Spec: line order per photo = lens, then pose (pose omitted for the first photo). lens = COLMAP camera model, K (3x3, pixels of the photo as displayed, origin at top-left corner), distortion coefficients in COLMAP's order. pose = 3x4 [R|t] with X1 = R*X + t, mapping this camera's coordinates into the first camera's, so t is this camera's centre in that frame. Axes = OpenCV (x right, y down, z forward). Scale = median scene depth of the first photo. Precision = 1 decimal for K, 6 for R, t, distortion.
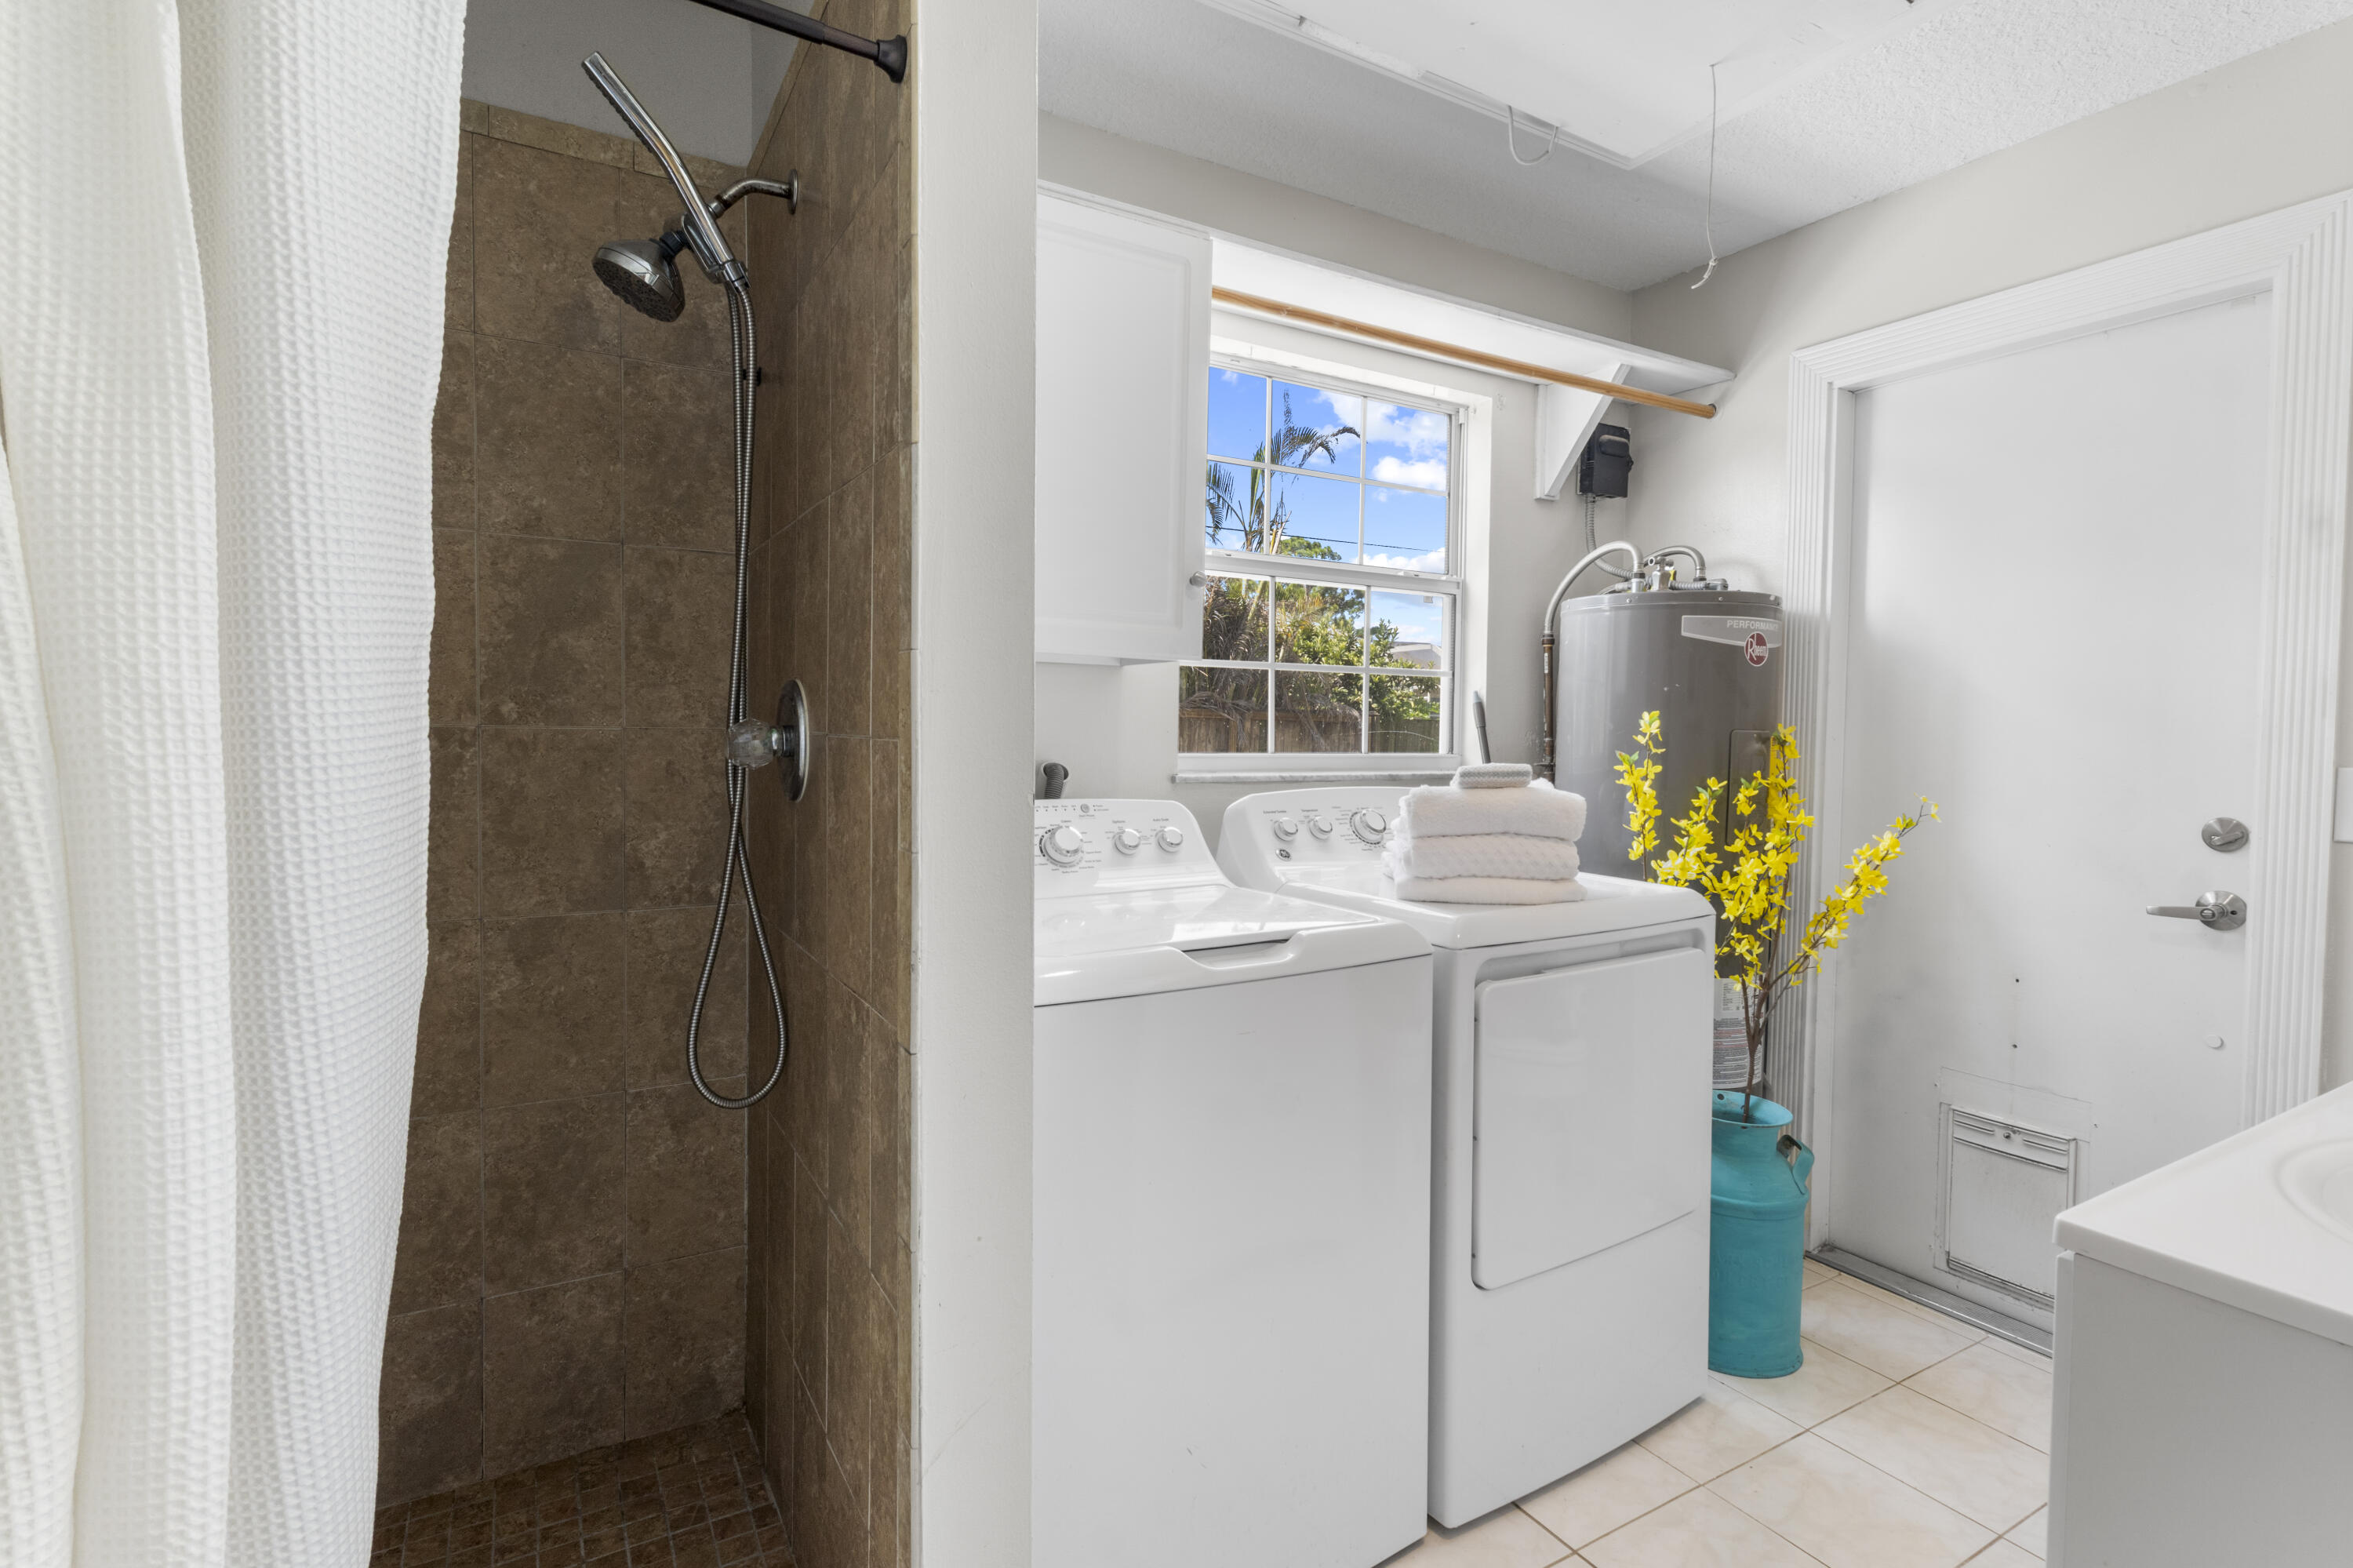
lens RADIAL K [[1128.7, 0, 1180.0], [0, 1128.7, 774.6], [0, 0, 1]] dist [0.002178, -0.000217]
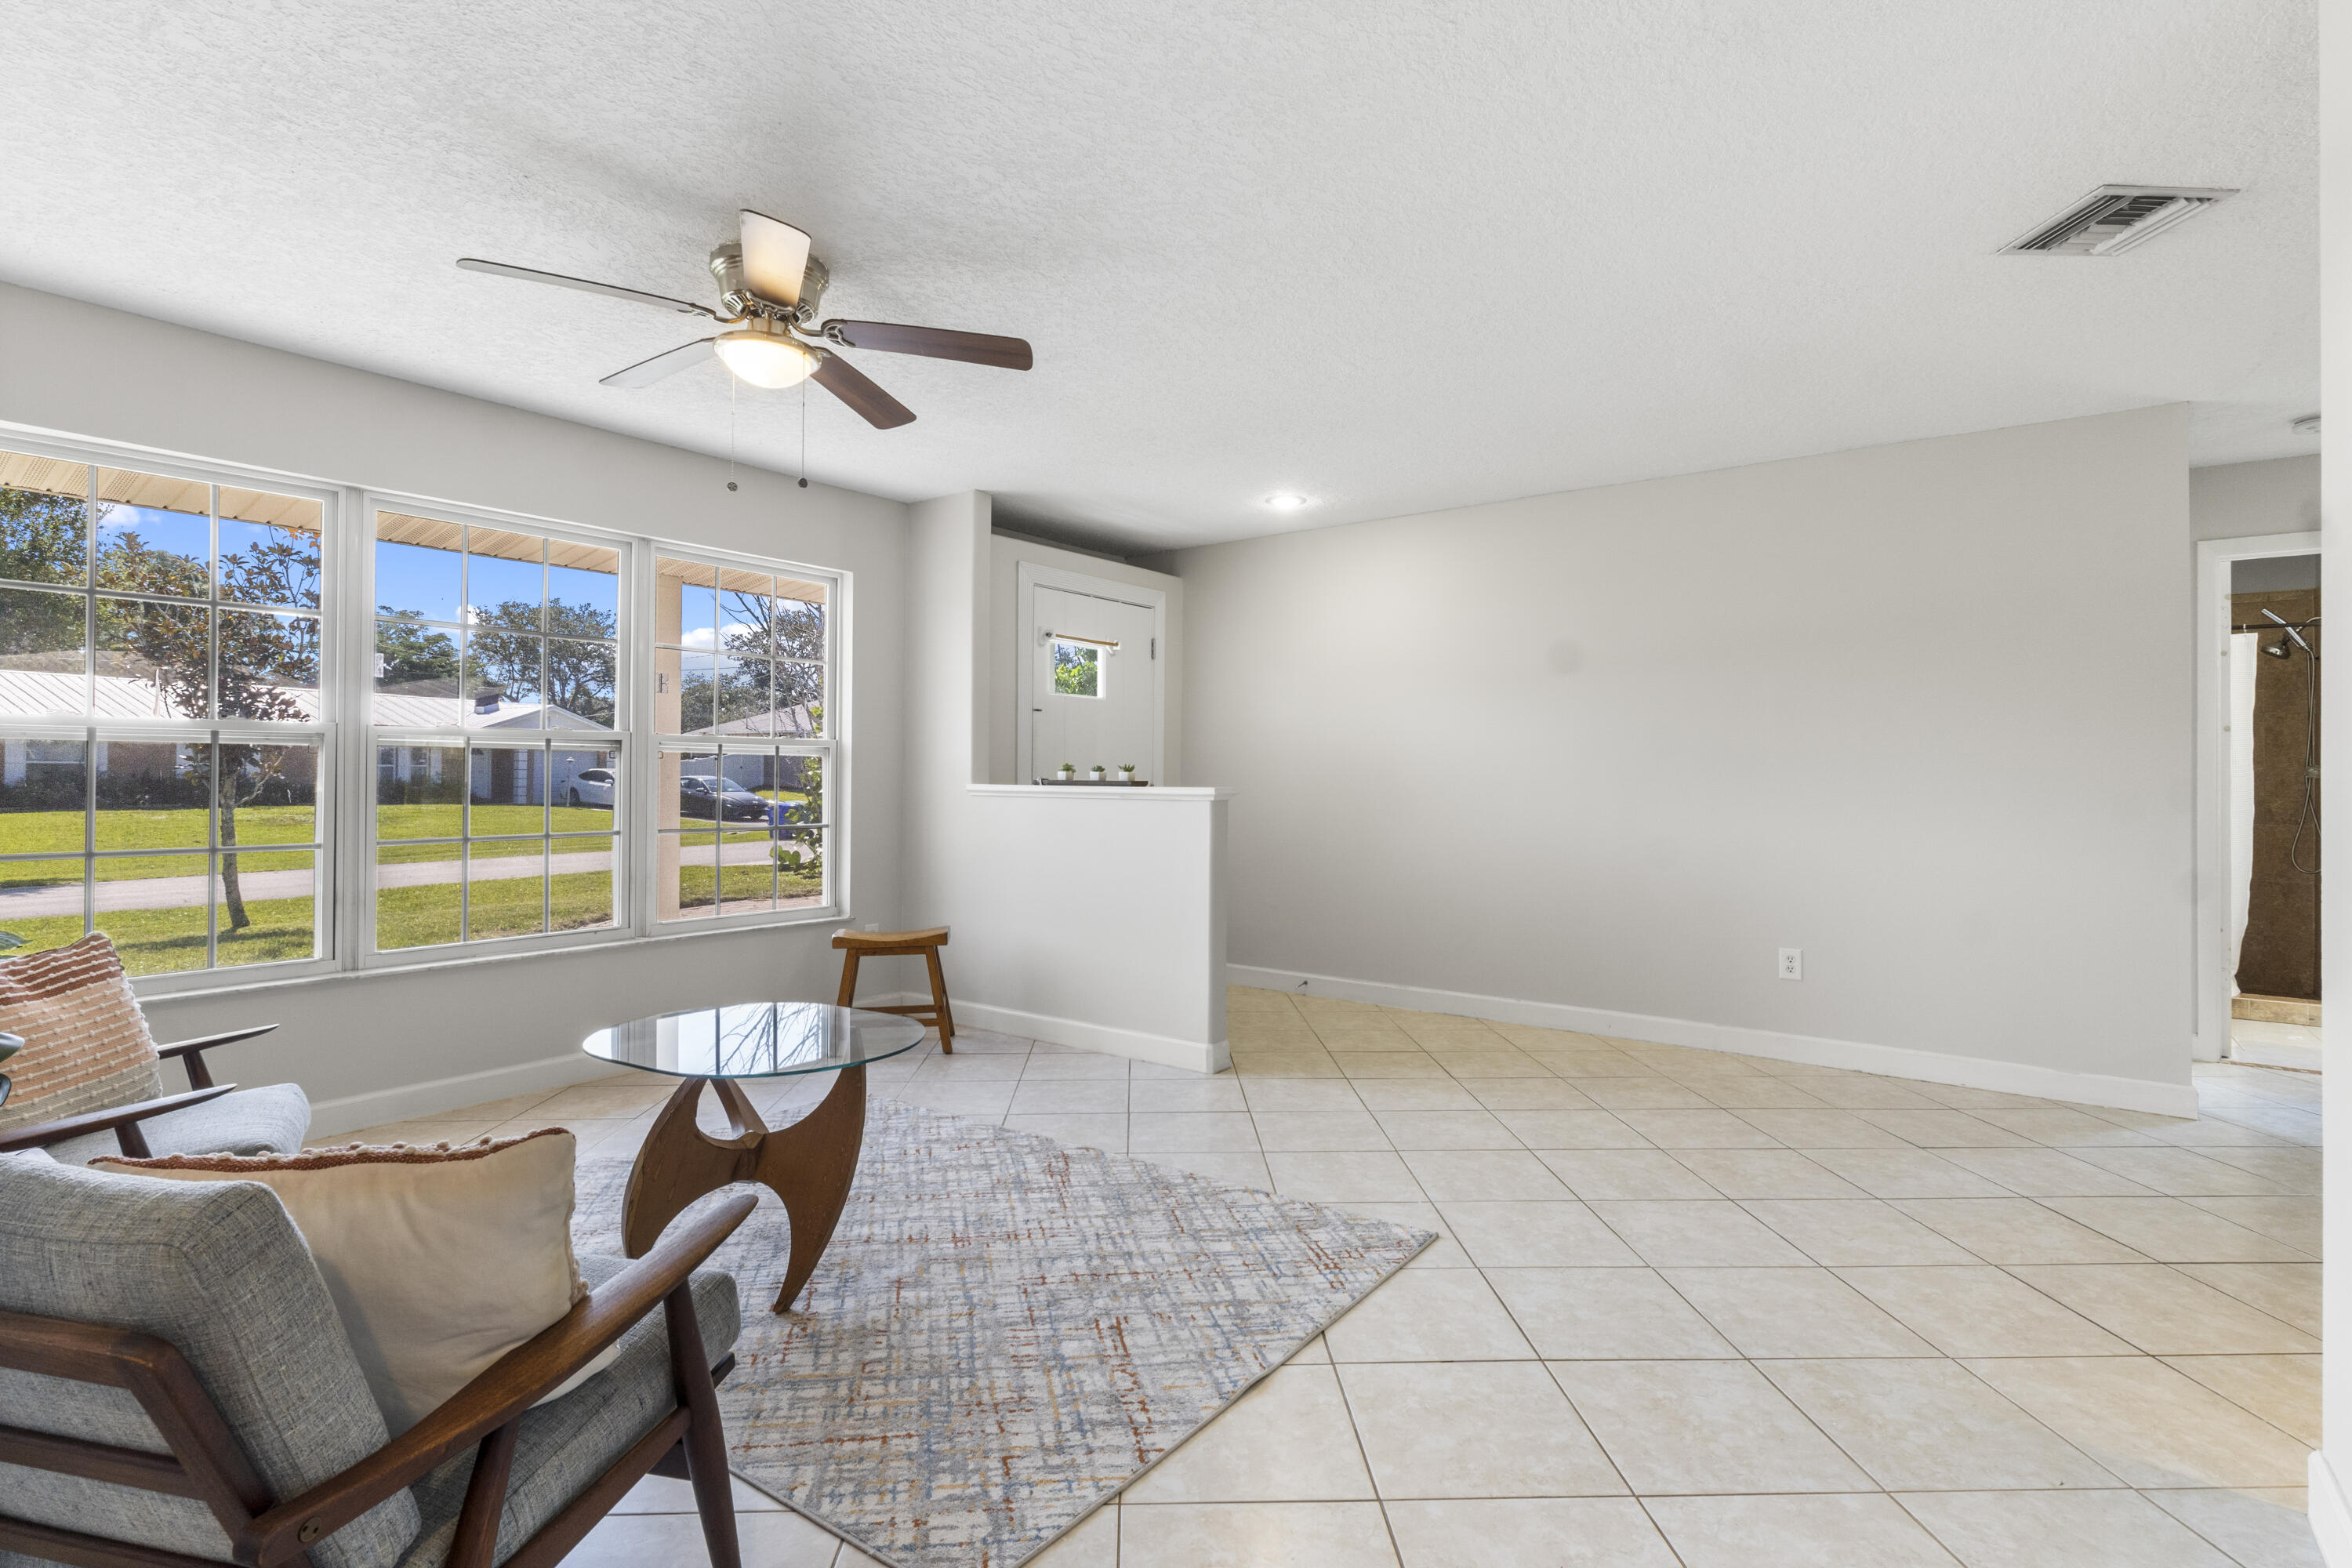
lens RADIAL K [[1128.1, 0, 1176.0], [0, 1128.1, 758.2], [0, 0, 1]] dist [0.002178, -0.000217]
pose [[0.387661, -0.022134, -0.921536, 1.285812], [-0.041935, 0.998253, -0.041618, 0.194281], [0.920848, 0.054778, 0.386055, -3.126946]]
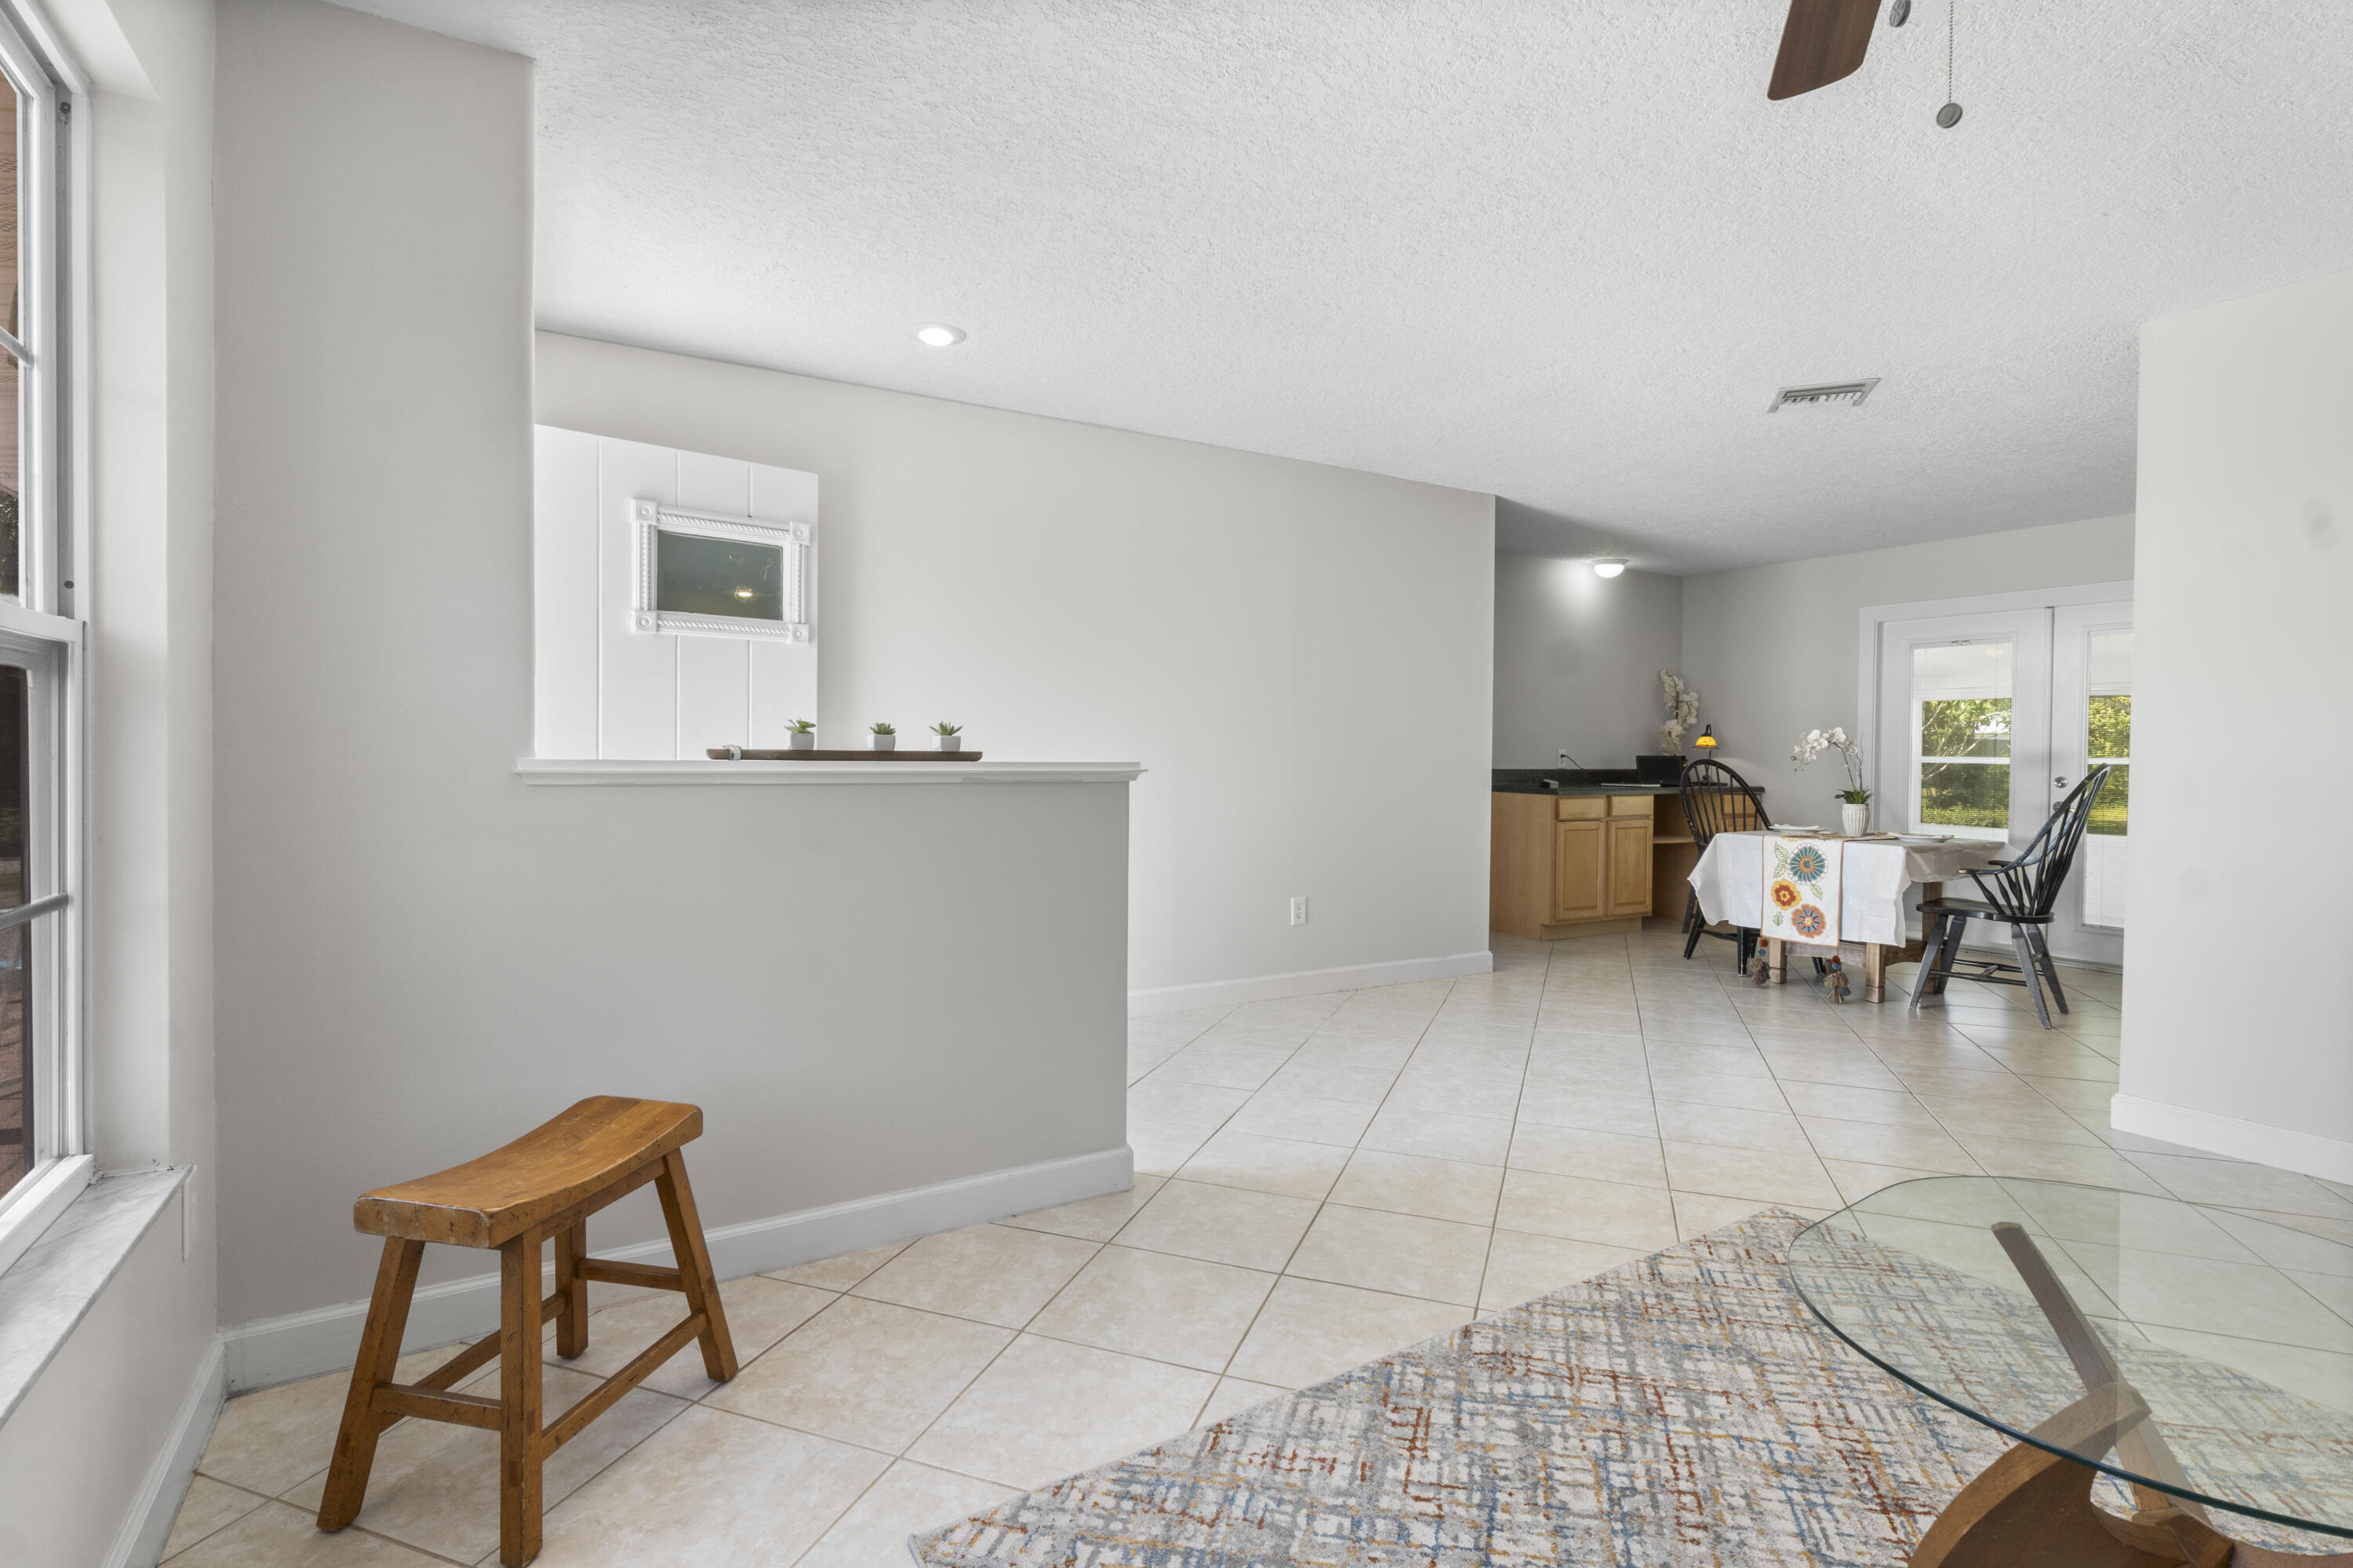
lens RADIAL K [[1128.7, 0, 1181.1], [0, 1128.7, 763.8], [0, 0, 1]] dist [0.002178, -0.000217]
pose [[0.999909, -0.003777, 0.012955, -0.718344], [0.004185, 0.999492, -0.031609, 0.205577], [-0.012829, 0.031660, 0.999416, -3.682416]]
